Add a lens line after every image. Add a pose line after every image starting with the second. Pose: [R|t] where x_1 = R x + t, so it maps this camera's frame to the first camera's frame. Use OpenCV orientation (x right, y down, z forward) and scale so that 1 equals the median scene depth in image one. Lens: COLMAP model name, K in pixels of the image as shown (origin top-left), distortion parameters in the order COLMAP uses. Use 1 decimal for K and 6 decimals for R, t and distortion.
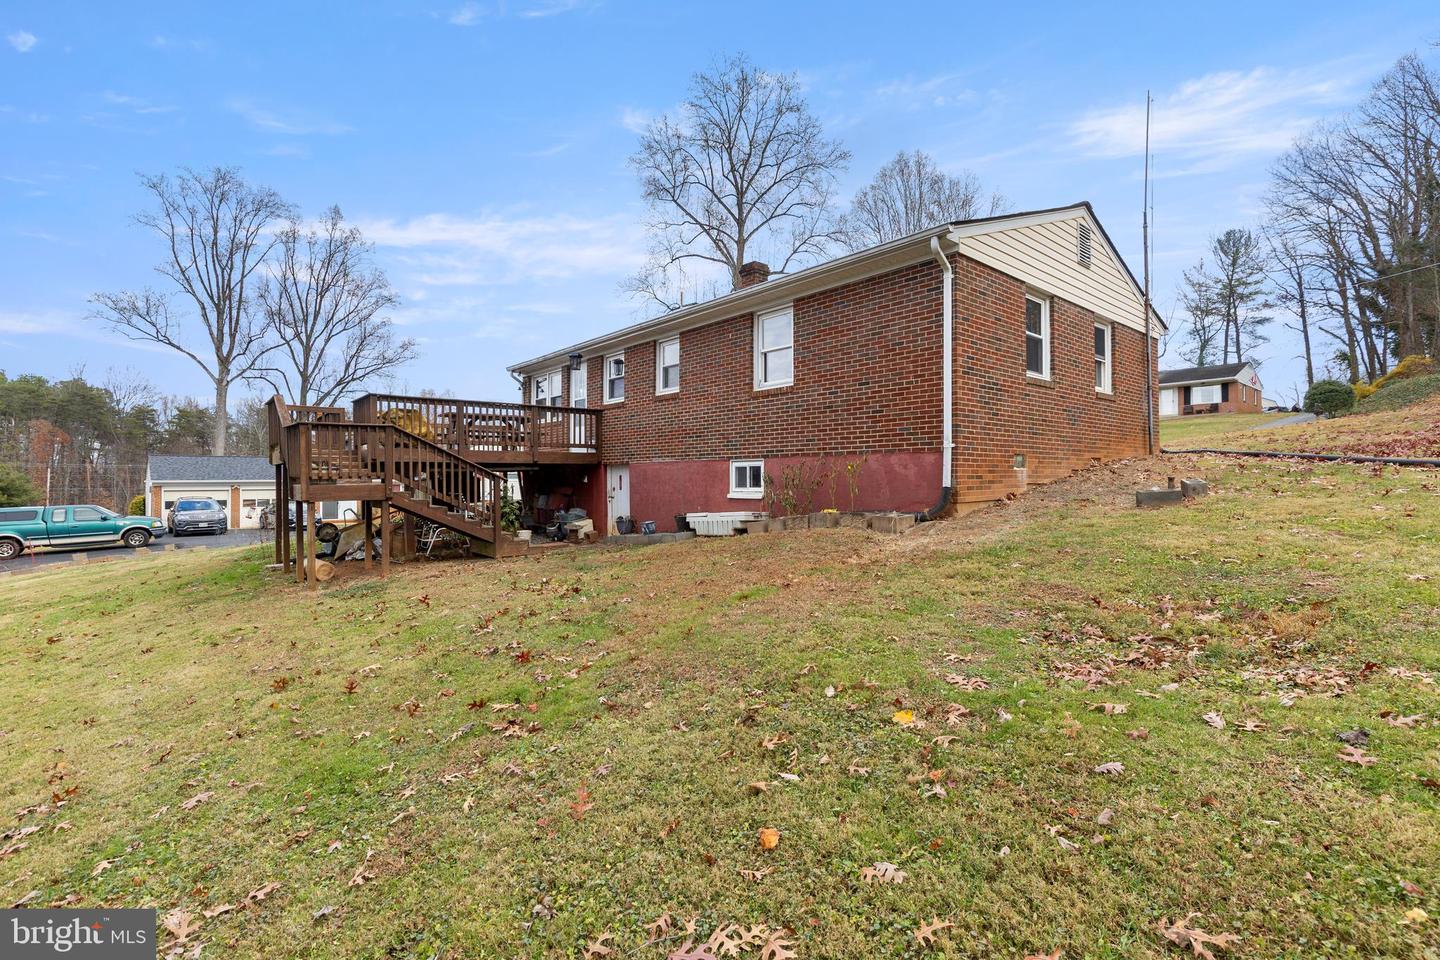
lens RADIAL K [[646.7, 0, 719.5], [0, 646.7, 473.1], [0, 0, 1]] dist [0.008014, -0.001453]
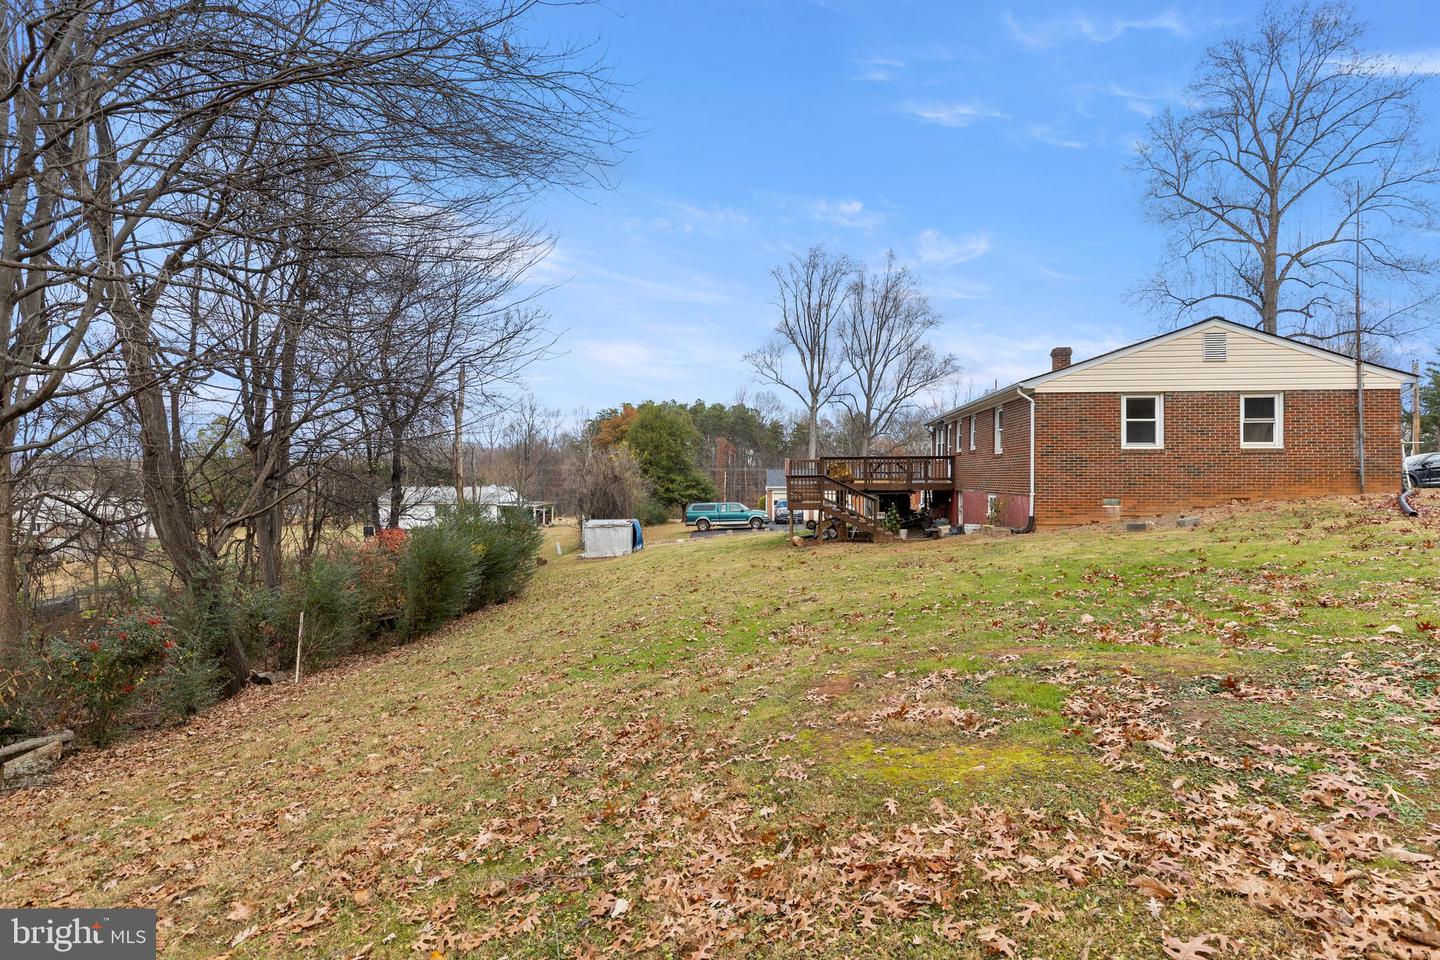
lens RADIAL K [[739.9, 0, 719.7], [0, 739.9, 481.0], [0, 0, 1]] dist [-0.005723, -0.001346]
pose [[0.687821, 0.008015, -0.725836, 0.197179], [0.004835, 0.999866, 0.015622, -0.018380], [0.725864, -0.014255, 0.687690, -0.176263]]
